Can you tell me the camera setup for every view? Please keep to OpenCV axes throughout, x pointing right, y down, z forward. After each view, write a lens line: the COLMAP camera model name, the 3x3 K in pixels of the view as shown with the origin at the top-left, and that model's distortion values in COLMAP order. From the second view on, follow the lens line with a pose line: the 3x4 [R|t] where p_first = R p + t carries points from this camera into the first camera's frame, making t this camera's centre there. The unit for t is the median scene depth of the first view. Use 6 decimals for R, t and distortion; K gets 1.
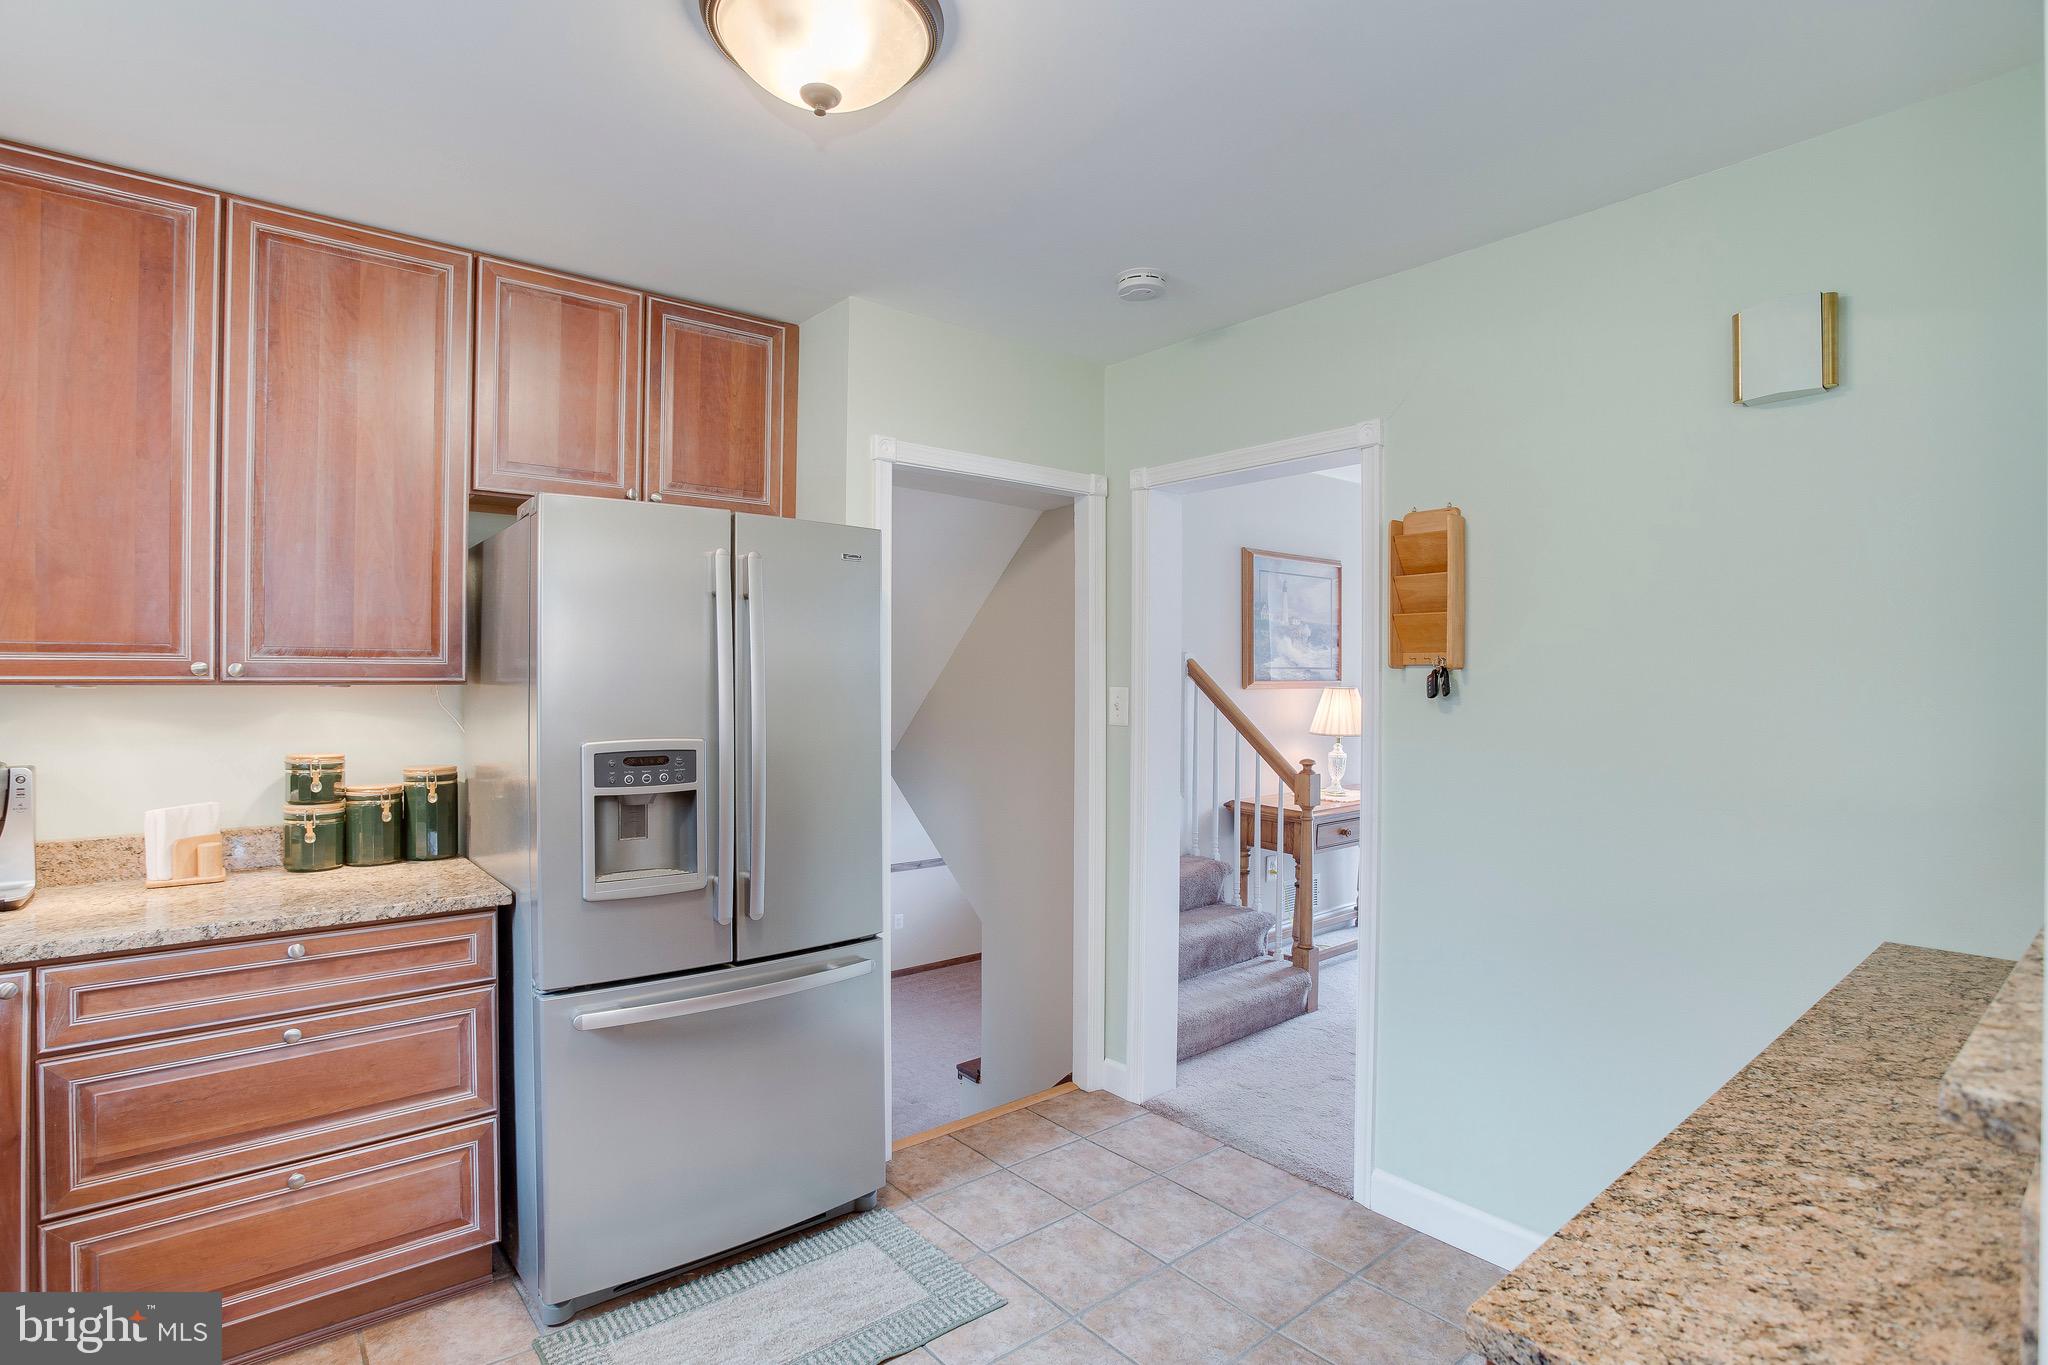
lens RADIAL K [[1002.7, 0, 1009.1], [0, 1002.7, 678.4], [0, 0, 1]] dist [-0.058837, 0.020159]
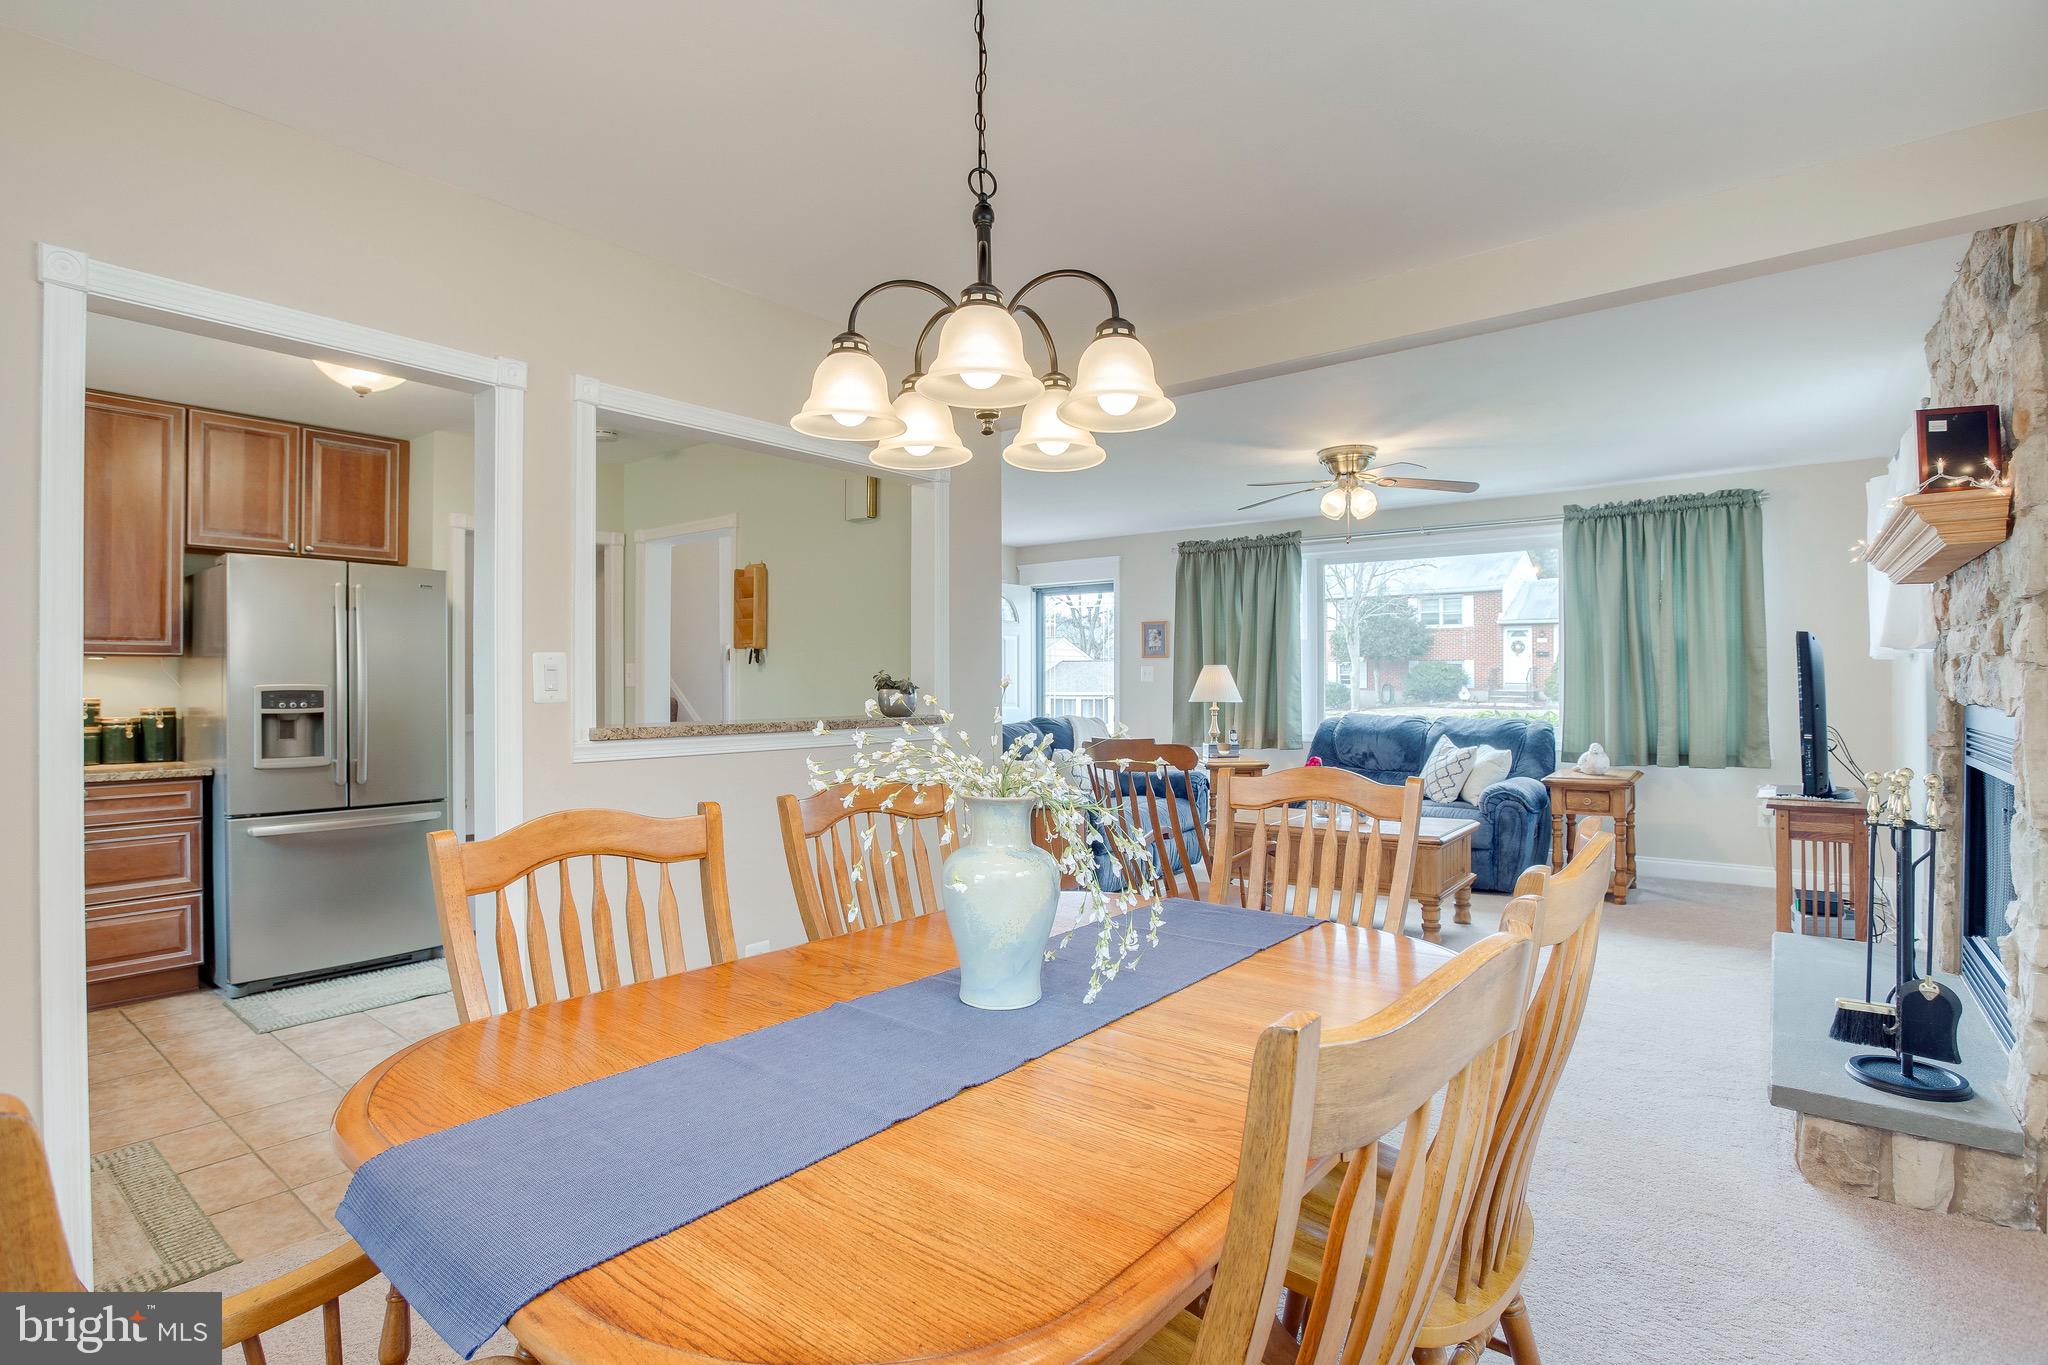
lens RADIAL K [[1002.7, 0, 1009.1], [0, 1002.7, 678.4], [0, 0, 1]] dist [-0.058837, 0.020159]
pose [[0.977034, -0.004130, 0.213045, 0.528564], [0.004872, 0.999984, -0.002956, 0.058177], [-0.213029, 0.003926, 0.977038, -1.021659]]
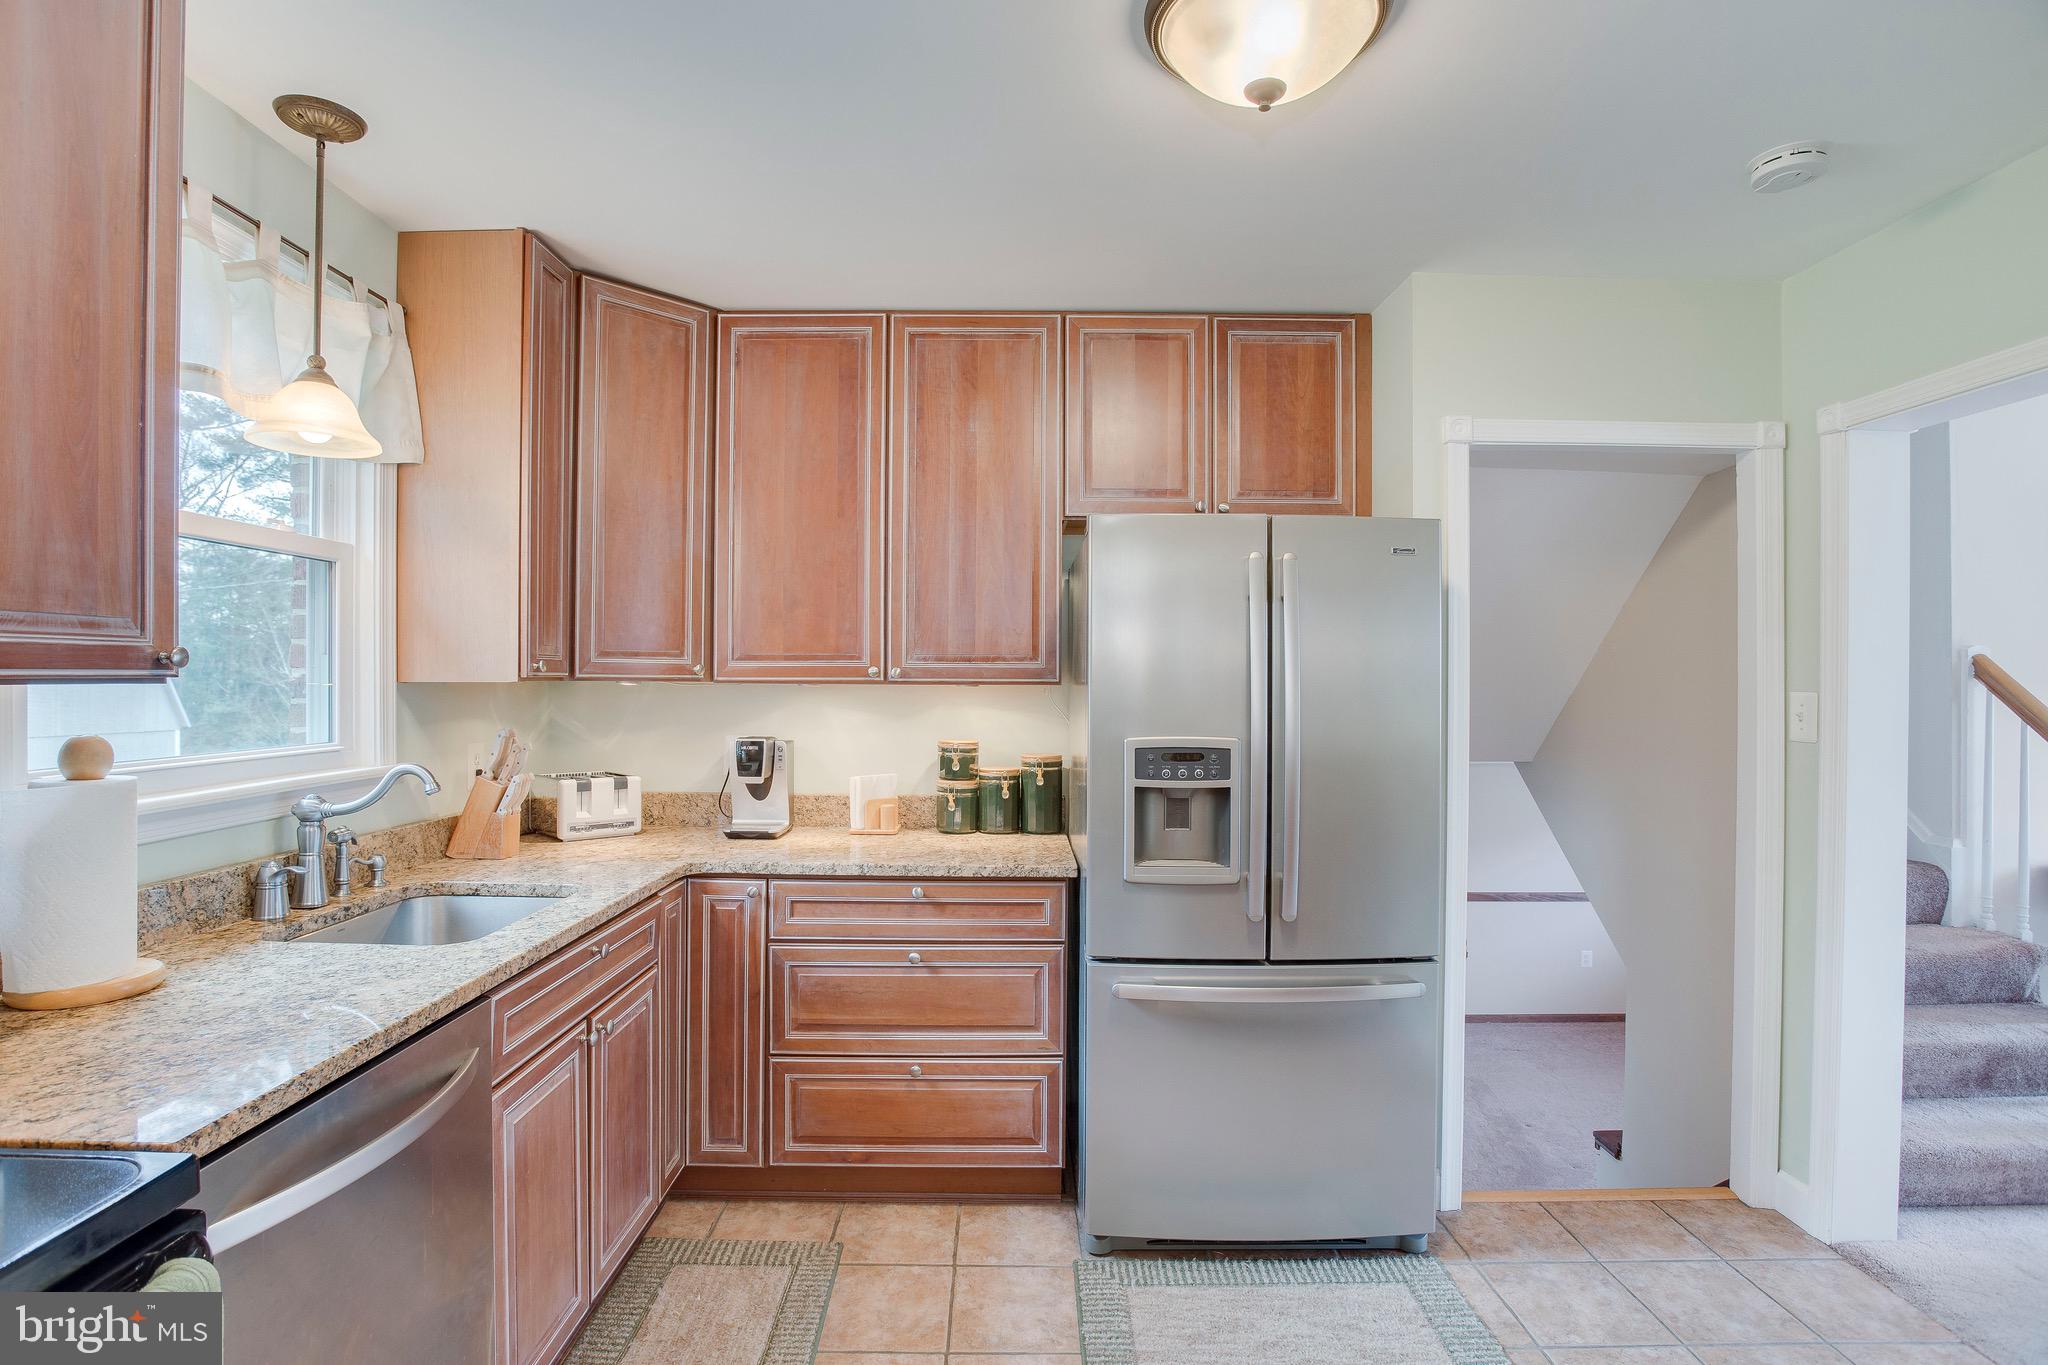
lens RADIAL K [[1002.7, 0, 1009.1], [0, 1002.7, 678.4], [0, 0, 1]] dist [-0.058837, 0.020159]
pose [[0.774690, 0.000180, -0.632342, 0.158521], [-0.002115, 0.999995, -0.002306, 0.001431], [0.632338, 0.003124, 0.774686, 0.048942]]
